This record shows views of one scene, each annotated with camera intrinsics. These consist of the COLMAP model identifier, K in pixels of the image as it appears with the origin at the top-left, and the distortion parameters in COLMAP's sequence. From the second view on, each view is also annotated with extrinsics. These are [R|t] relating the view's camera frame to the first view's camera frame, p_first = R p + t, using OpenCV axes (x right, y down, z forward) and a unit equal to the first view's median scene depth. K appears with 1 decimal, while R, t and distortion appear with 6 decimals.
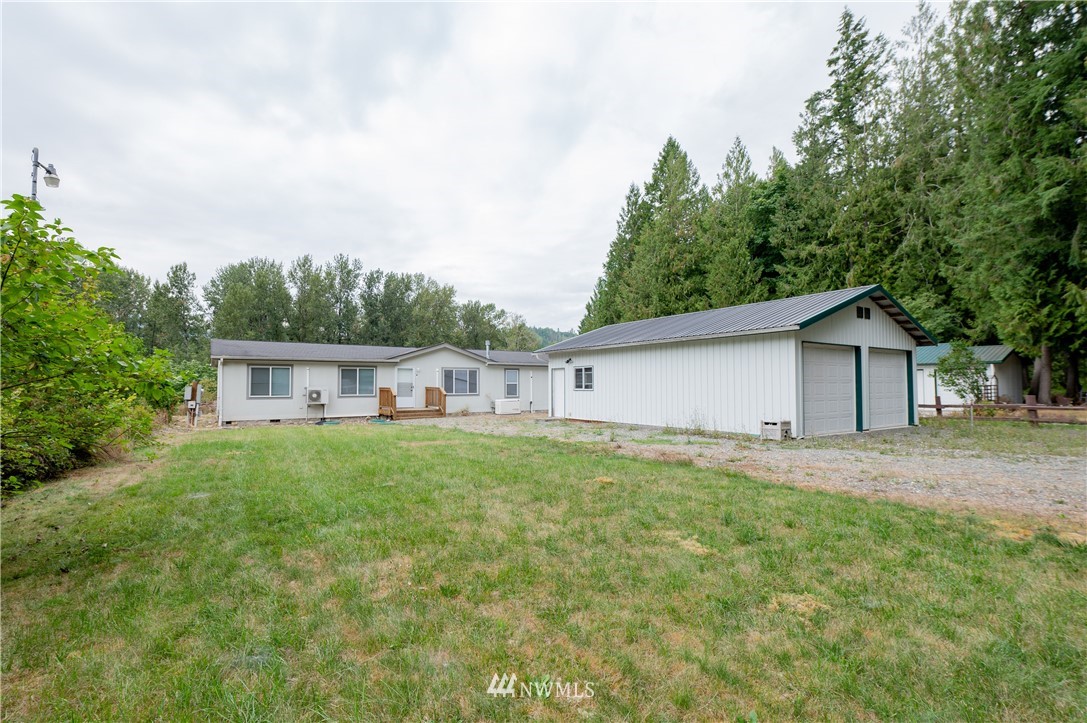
lens RADIAL K [[511.4, 0, 553.5], [0, 511.4, 366.8], [0, 0, 1]] dist [-0.005893, -0.000095]
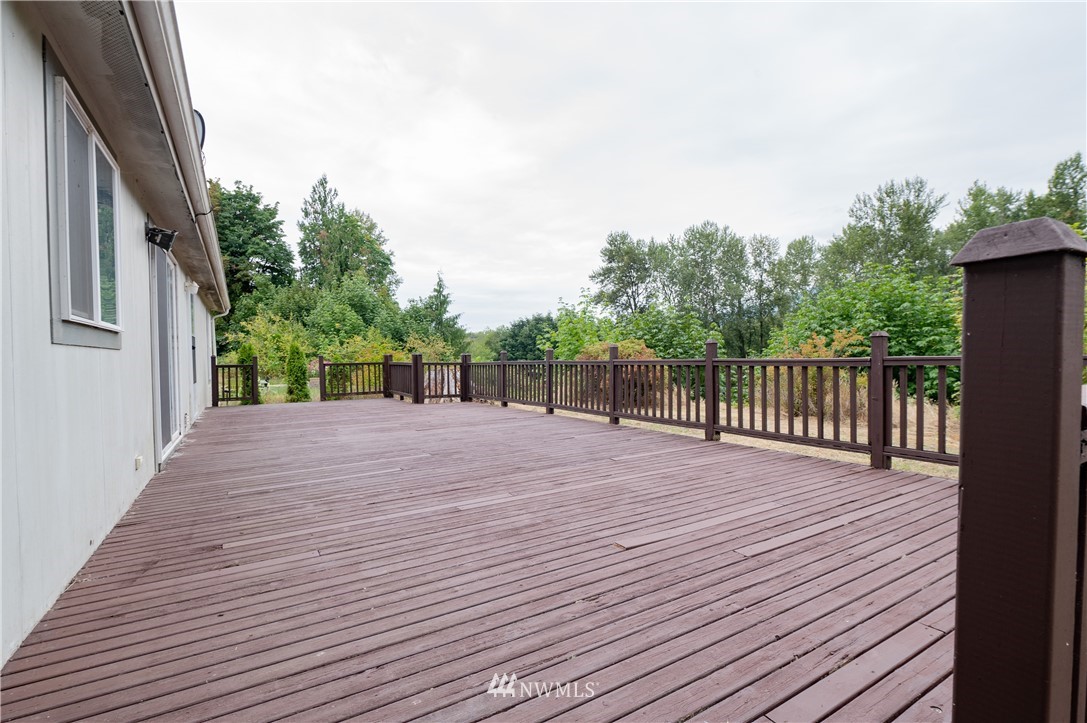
lens RADIAL K [[511.4, 0, 555.3], [0, 511.4, 366.2], [0, 0, 1]] dist [-0.005893, -0.000095]
pose [[-0.040705, 0.021539, -0.998939, -0.073182], [0.053621, 0.998374, 0.019342, 0.020648], [0.997731, -0.052777, -0.041794, 0.484887]]
